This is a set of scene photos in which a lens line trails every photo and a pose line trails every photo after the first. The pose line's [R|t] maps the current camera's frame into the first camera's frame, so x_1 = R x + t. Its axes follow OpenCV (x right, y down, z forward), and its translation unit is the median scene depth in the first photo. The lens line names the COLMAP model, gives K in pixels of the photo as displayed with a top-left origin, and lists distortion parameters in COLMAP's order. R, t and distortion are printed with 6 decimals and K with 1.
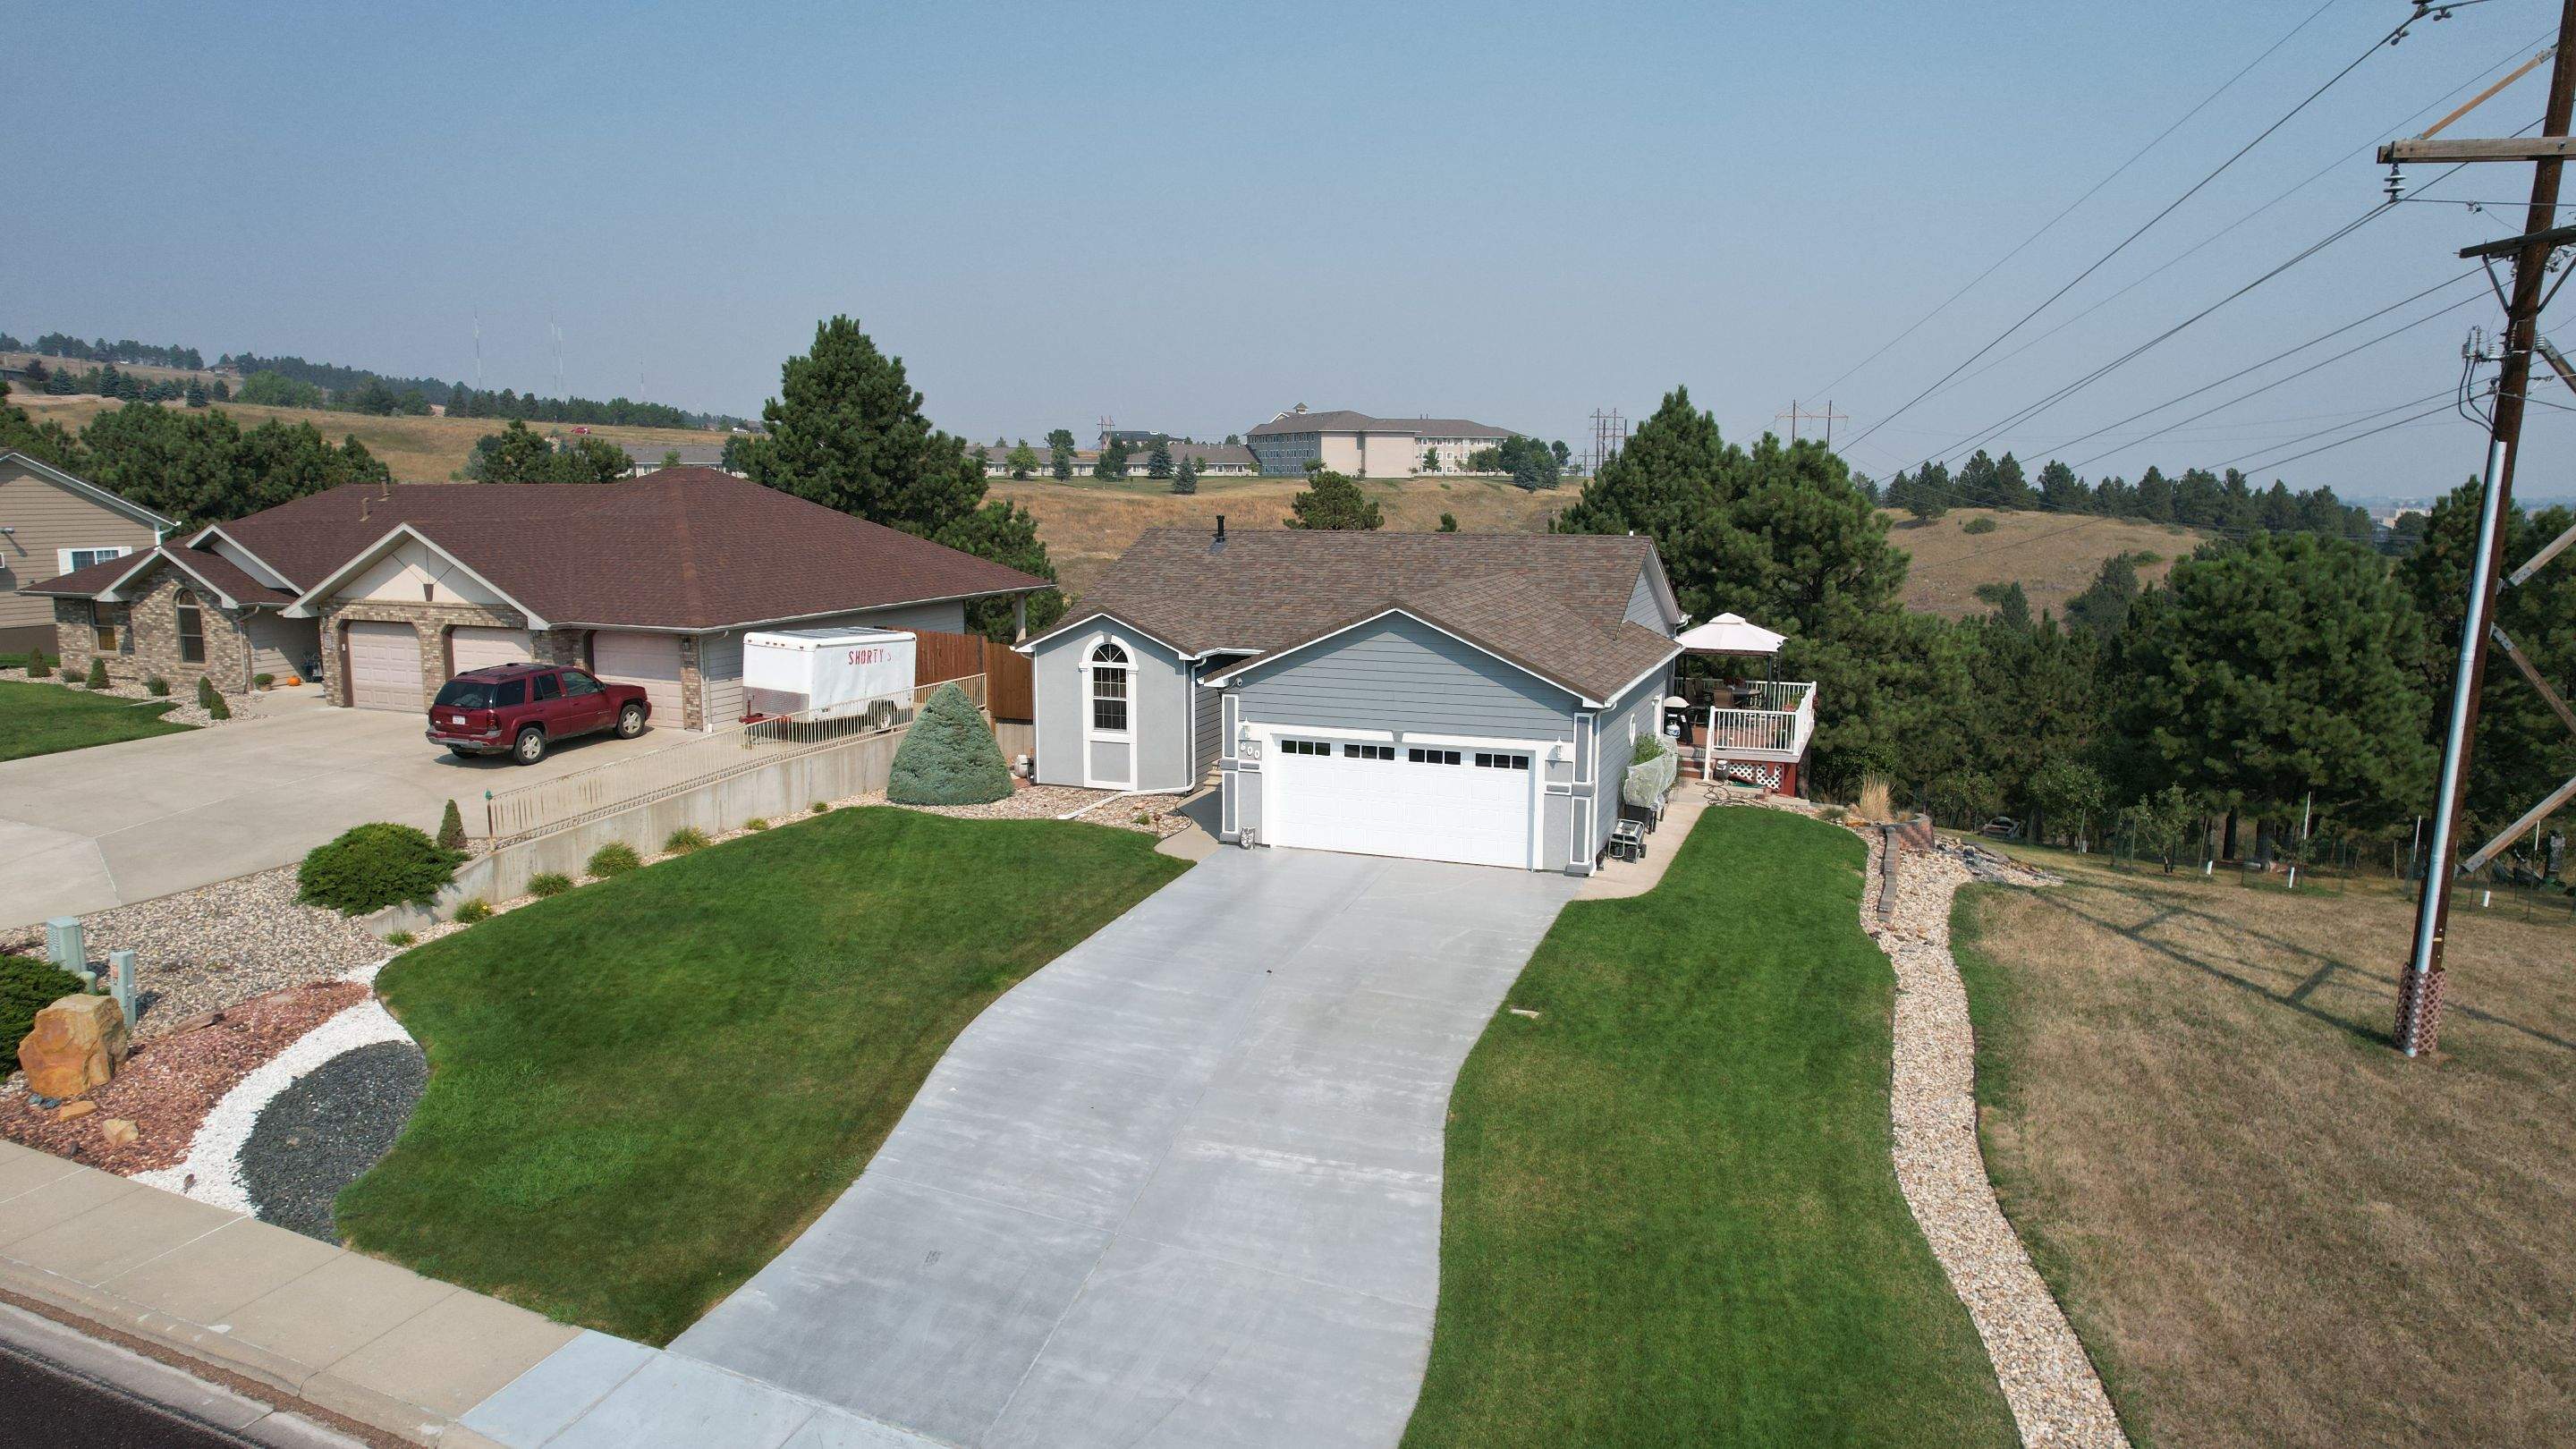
lens RADIAL K [[1643.6, 0, 1295.4], [0, 1643.6, 742.5], [0, 0, 1]] dist [-0.057045, 0.035488]
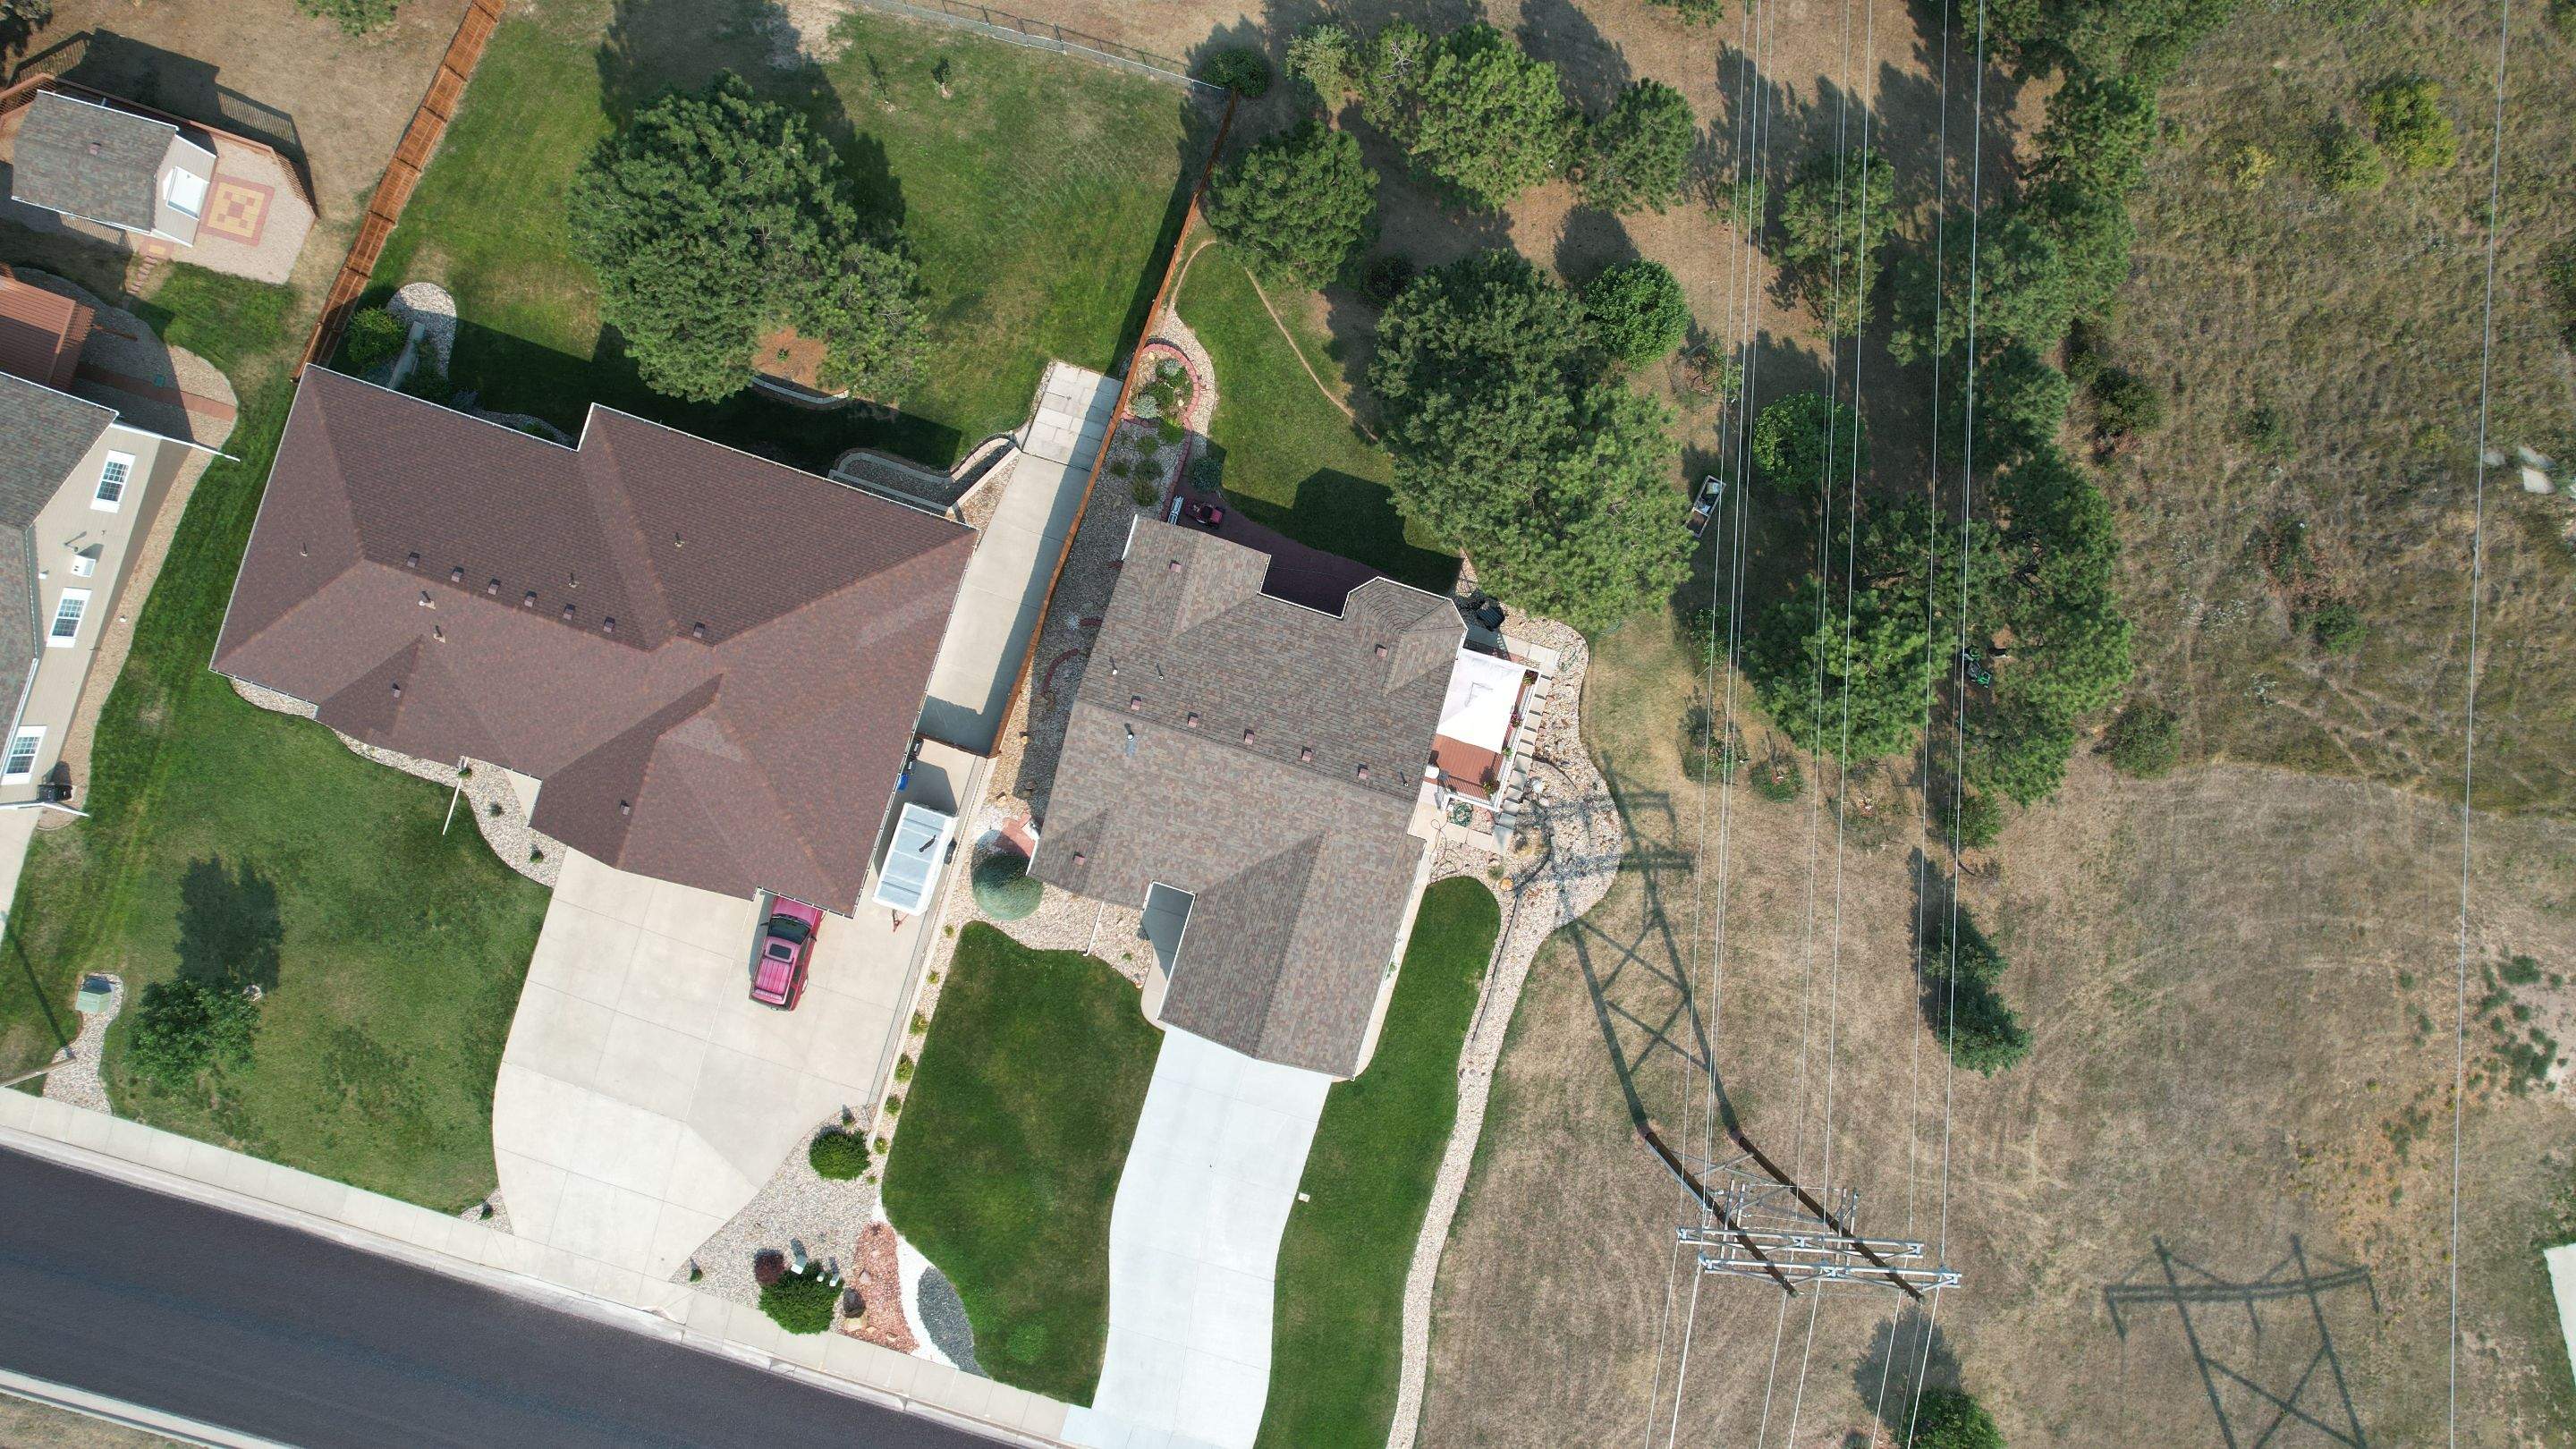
lens RADIAL K [[1643.6, 0, 1281.8], [0, 1643.6, 719.6], [0, 0, 1]] dist [-0.057045, 0.035488]
pose [[0.997803, -0.066100, 0.004417, 0.108804], [0.005634, 0.151100, 0.988502, -2.087177], [-0.066008, -0.986306, 0.151140, 1.057802]]
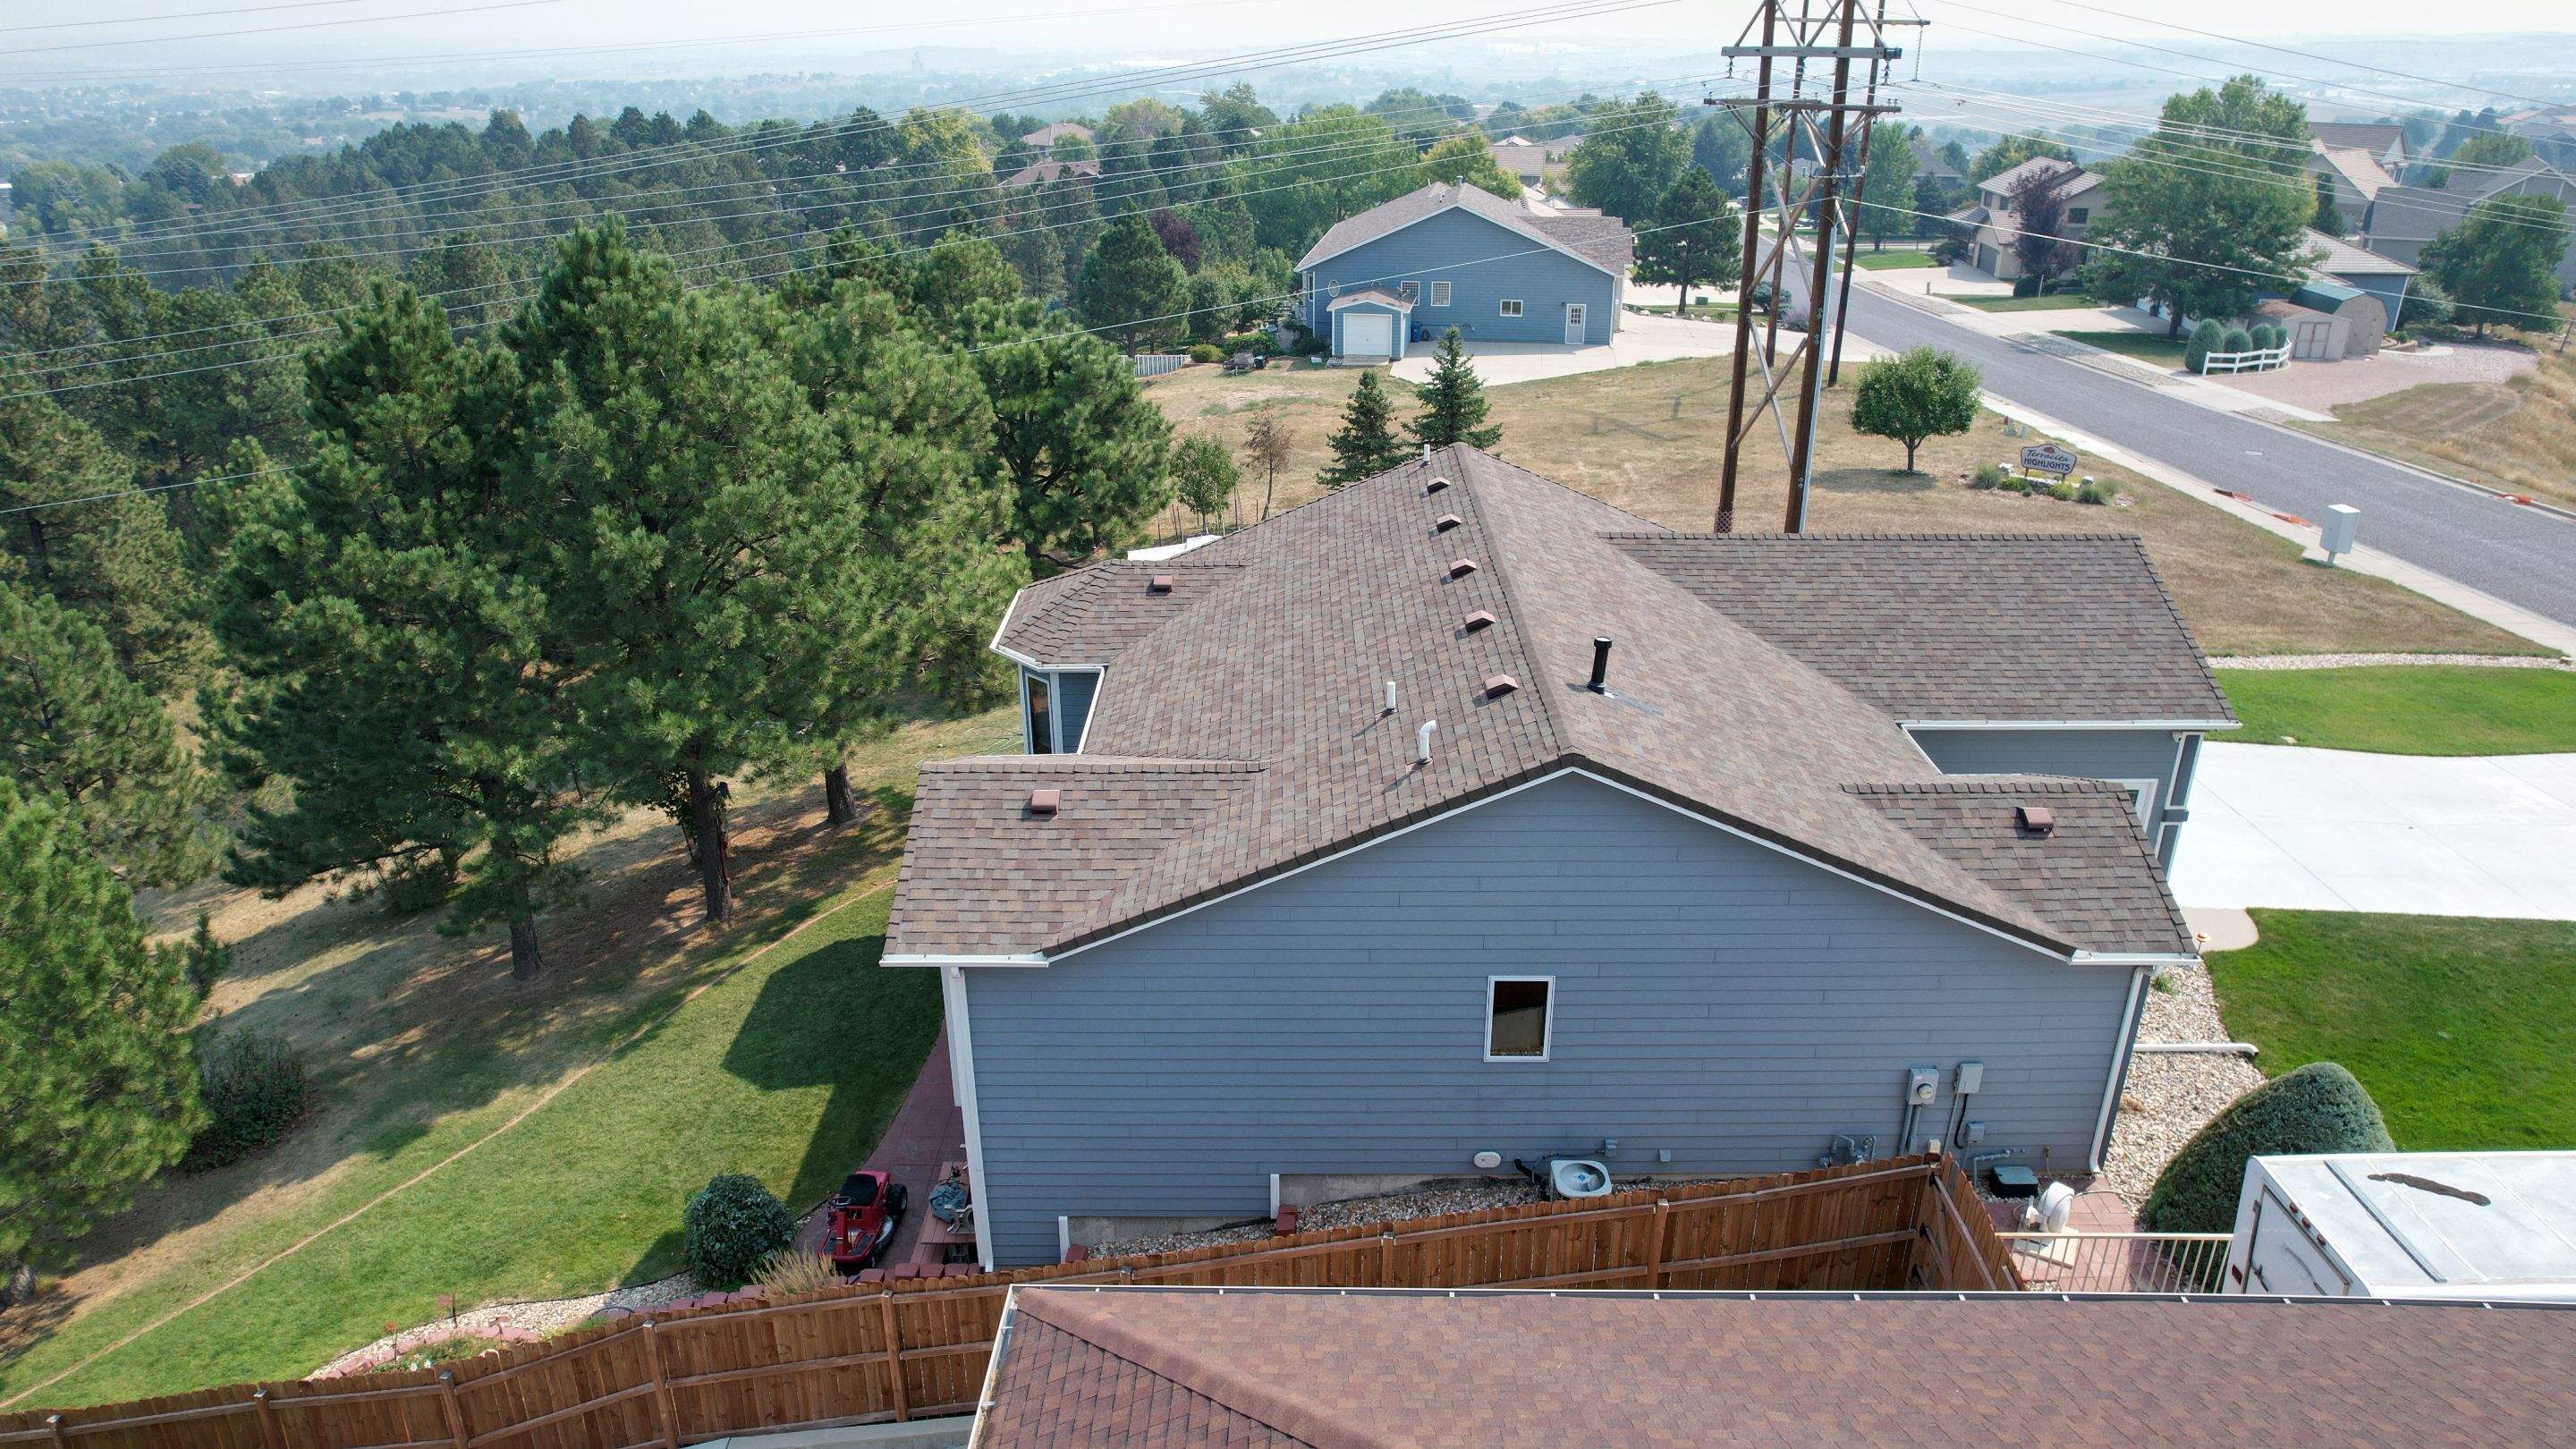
lens RADIAL K [[1643.6, 0, 1280.4], [0, 1643.6, 725.7], [0, 0, 1]] dist [-0.057045, 0.035488]
pose [[-0.341389, -0.377771, 0.860664, -0.554838], [0.161642, 0.878437, 0.449689, -0.448421], [-0.925919, 0.292638, -0.238825, 1.601975]]
